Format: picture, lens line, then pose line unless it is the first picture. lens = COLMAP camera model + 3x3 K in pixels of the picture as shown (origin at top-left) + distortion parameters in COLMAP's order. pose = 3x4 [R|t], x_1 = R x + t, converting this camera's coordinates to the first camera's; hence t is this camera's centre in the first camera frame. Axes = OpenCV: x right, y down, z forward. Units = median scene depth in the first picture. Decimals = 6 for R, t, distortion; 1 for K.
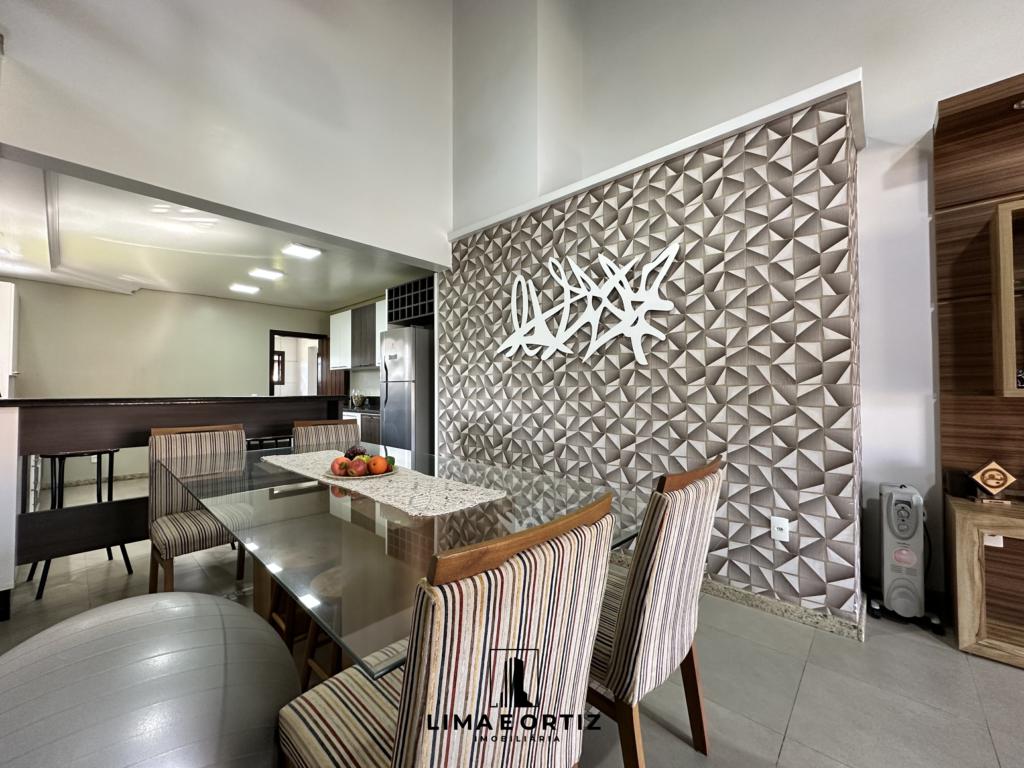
lens RADIAL K [[408.0, 0, 510.8], [0, 408.0, 384.7], [0, 0, 1]] dist [-0.005298, 0.000951]
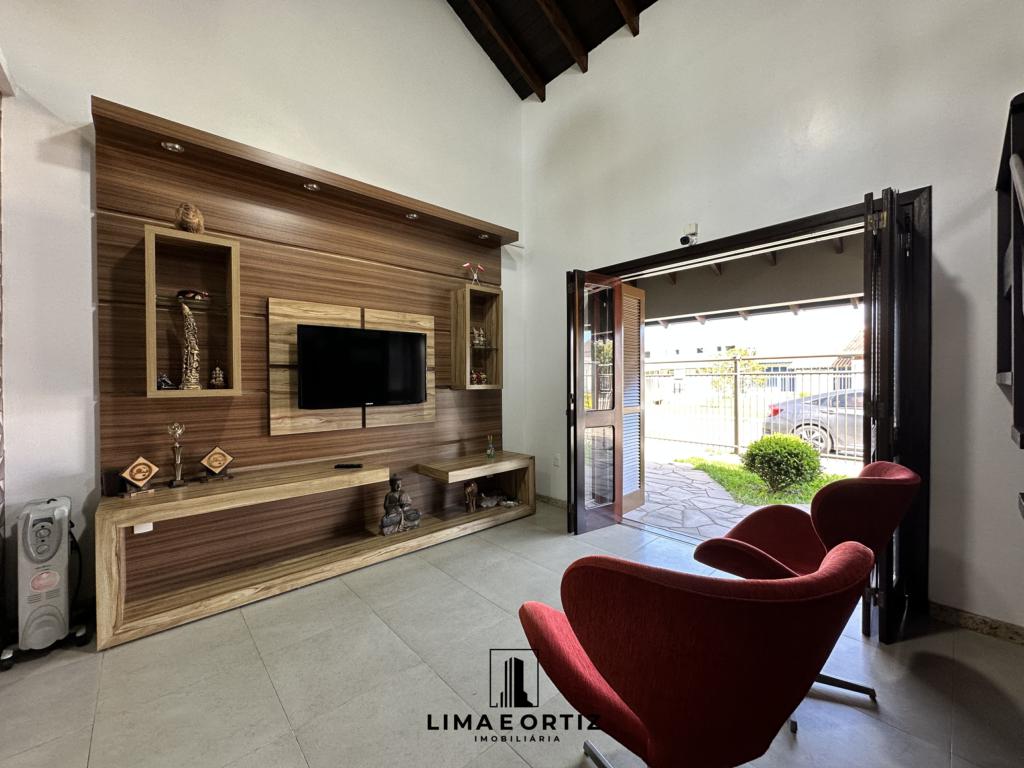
lens RADIAL K [[408.0, 0, 512.8], [0, 408.0, 383.9], [0, 0, 1]] dist [-0.005298, 0.000951]
pose [[0.091680, -0.006458, 0.995768, 0.149691], [-0.010430, 0.999918, 0.007445, -0.021805], [-0.995734, -0.011068, 0.091605, -0.084149]]
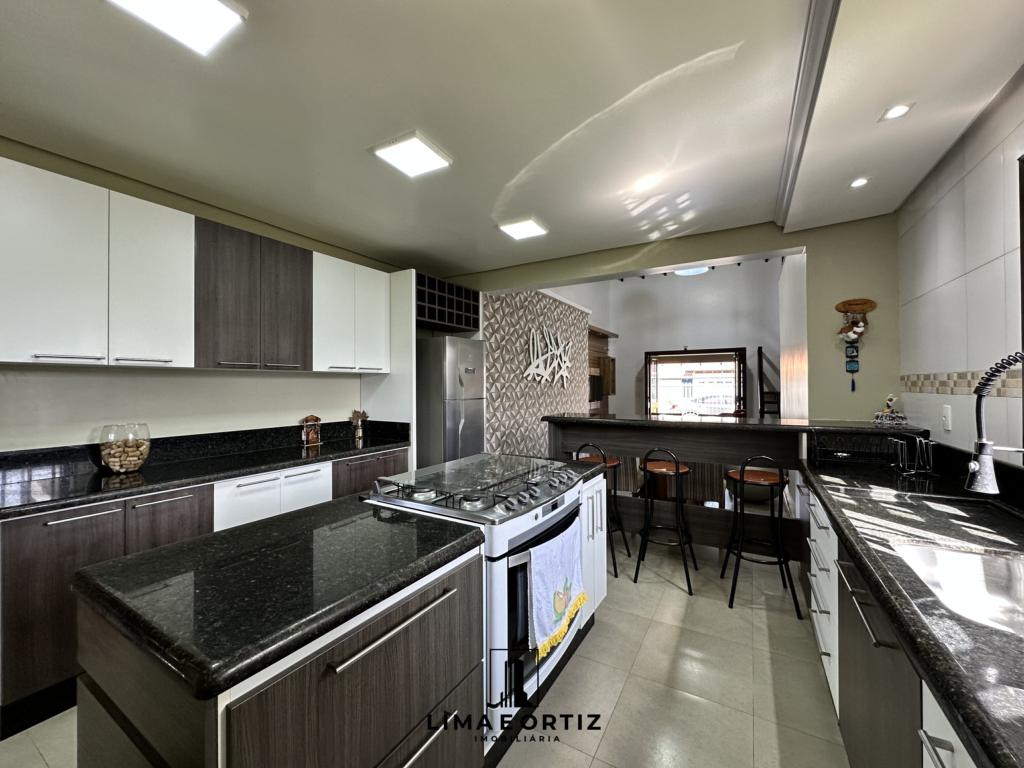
lens RADIAL K [[408.0, 0, 513.8], [0, 408.0, 382.3], [0, 0, 1]] dist [-0.005298, 0.000951]
pose [[-0.212073, 0.011205, 0.977190, -2.072347], [-0.008588, 0.999874, -0.013329, -0.056793], [-0.977216, -0.011219, -0.211950, 1.956027]]
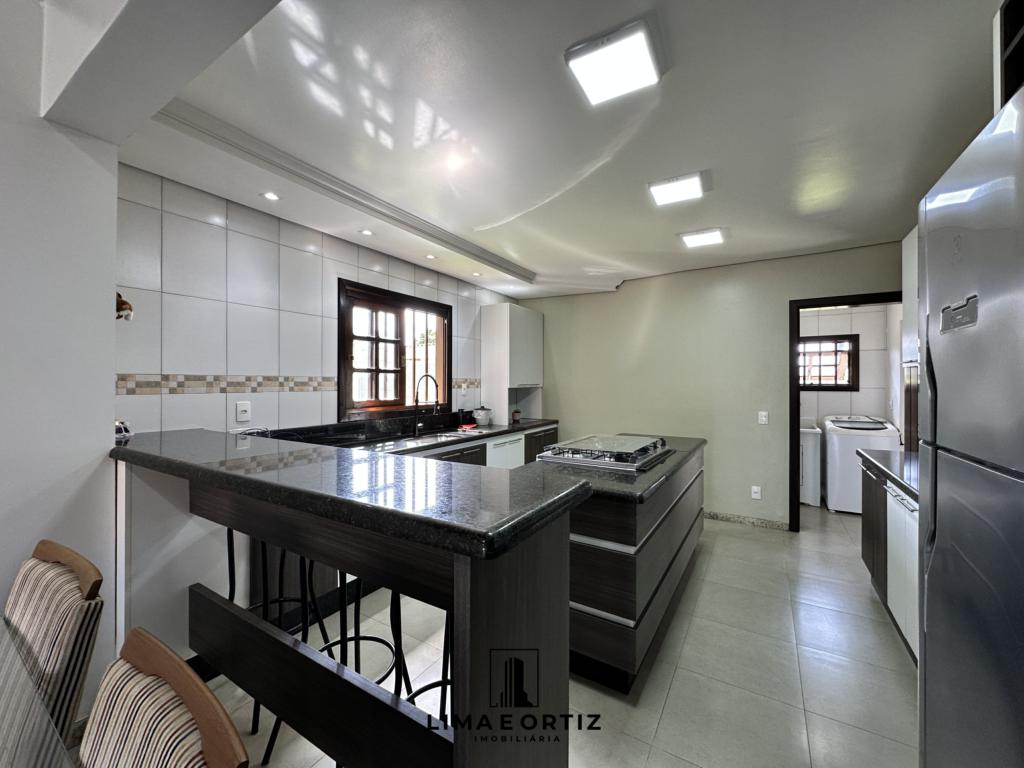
lens RADIAL K [[408.0, 0, 515.5], [0, 408.0, 382.3], [0, 0, 1]] dist [-0.005298, 0.000951]
pose [[0.192063, 0.004363, -0.981373, -0.276291], [0.011815, 0.999907, 0.006757, -0.076411], [0.981311, -0.012893, 0.191994, 1.392231]]
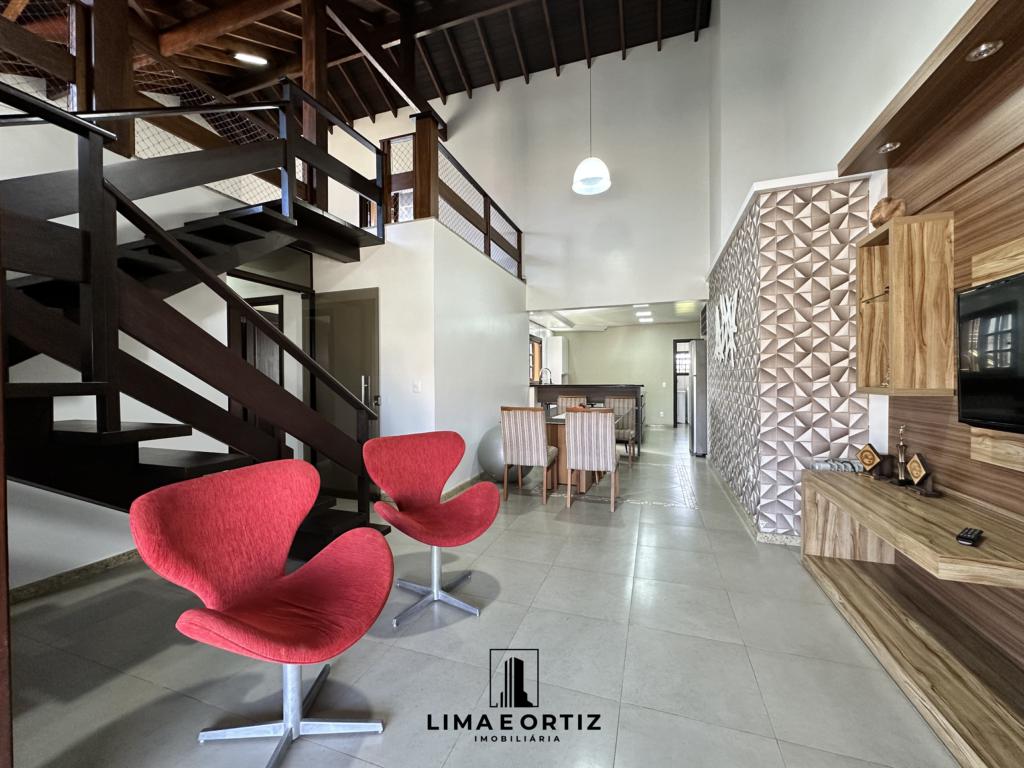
lens RADIAL K [[408.0, 0, 513.9], [0, 408.0, 381.8], [0, 0, 1]] dist [-0.005298, 0.000951]
pose [[0.400278, 0.007906, -0.916360, 1.533571], [0.017683, 0.999710, 0.016349, -0.038297], [0.916223, -0.022748, 0.400022, -0.409500]]
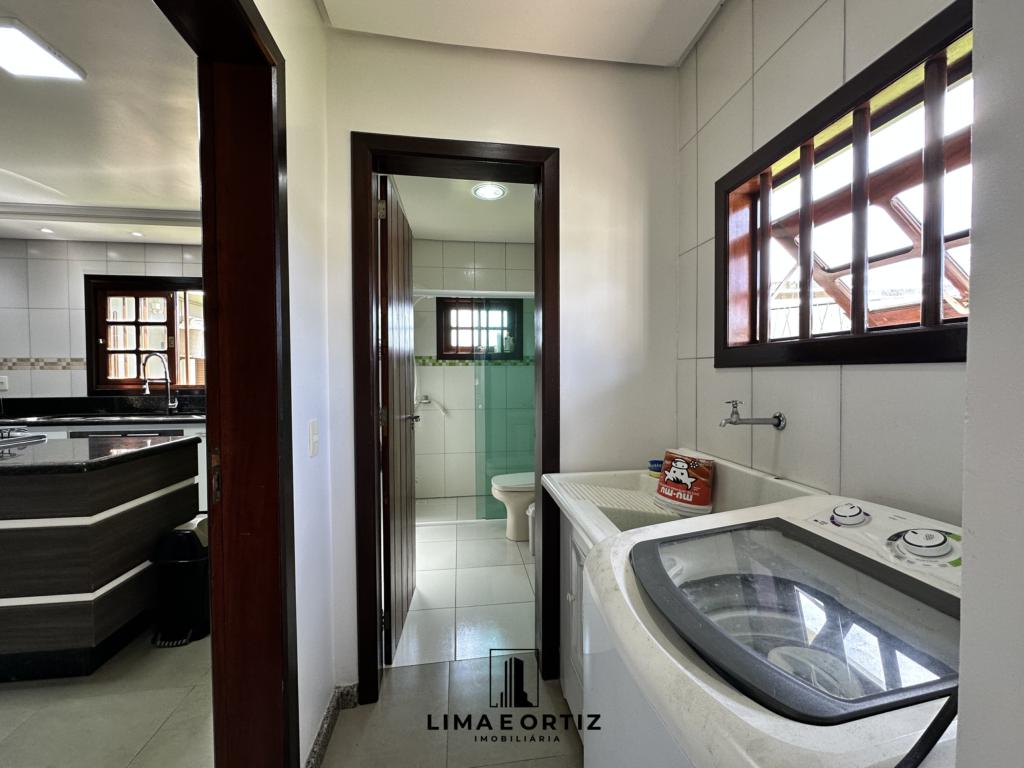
lens RADIAL K [[408.0, 0, 511.5], [0, 408.0, 382.1], [0, 0, 1]] dist [-0.005298, 0.000951]
pose [[-0.634973, 0.024123, -0.772157, -1.476986], [0.018316, 0.999701, 0.016170, 0.004235], [0.772317, -0.003875, -0.635226, 3.303529]]
